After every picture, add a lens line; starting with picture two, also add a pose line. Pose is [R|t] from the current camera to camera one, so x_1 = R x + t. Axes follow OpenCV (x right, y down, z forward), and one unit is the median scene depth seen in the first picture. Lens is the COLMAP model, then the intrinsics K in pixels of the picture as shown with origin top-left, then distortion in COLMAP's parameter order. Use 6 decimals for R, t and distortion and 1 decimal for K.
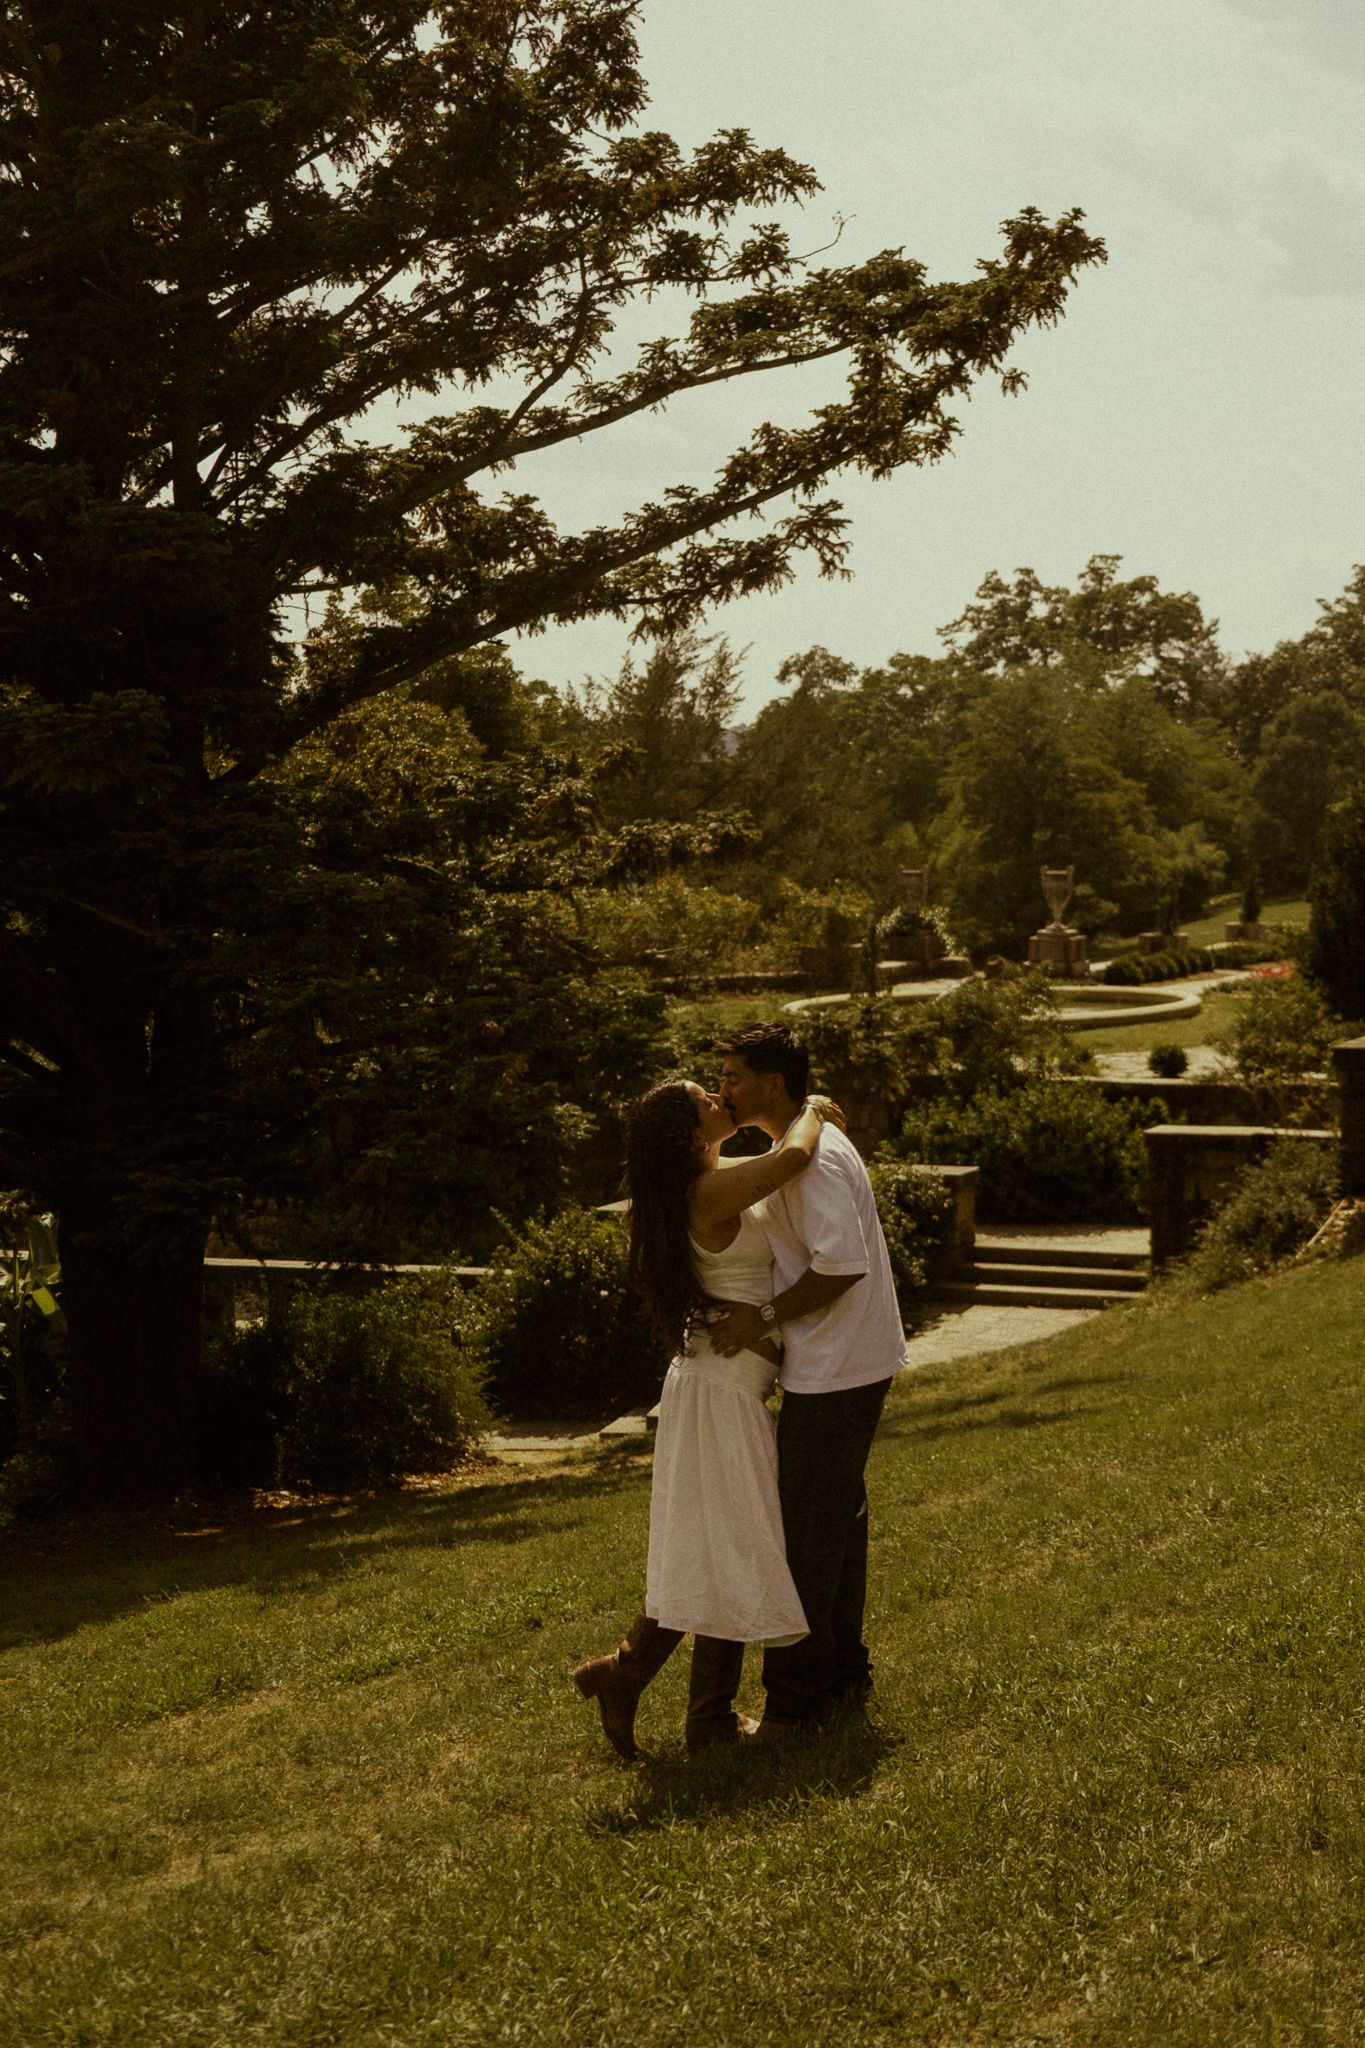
lens RADIAL K [[2837.8, 0, 699.0], [0, 2837.8, 1036.8], [0, 0, 1]] dist [-0.048087, 0.000000]
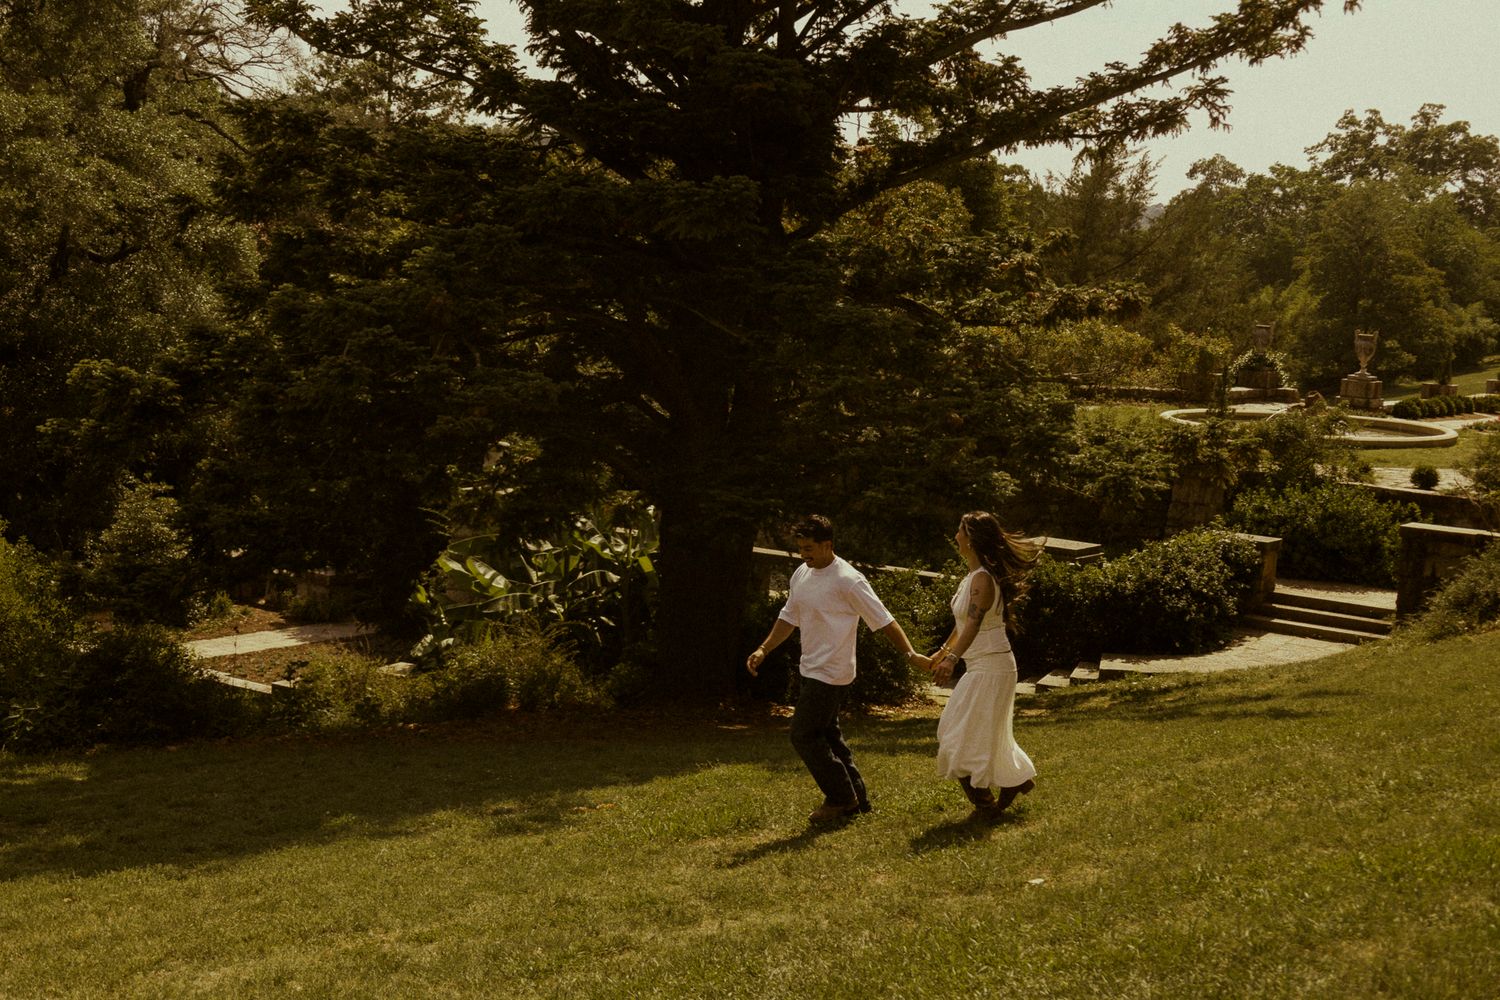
lens RADIAL K [[2378.9, 0, 746.9], [0, 2378.9, 496.3], [0, 0, 1]] dist [-0.167215, 0.000000]
pose [[0.980064, 0.098820, -0.172363, 0.038493], [-0.087190, 0.993454, 0.073805, -0.043483], [0.178528, -0.057305, 0.982265, -0.248777]]
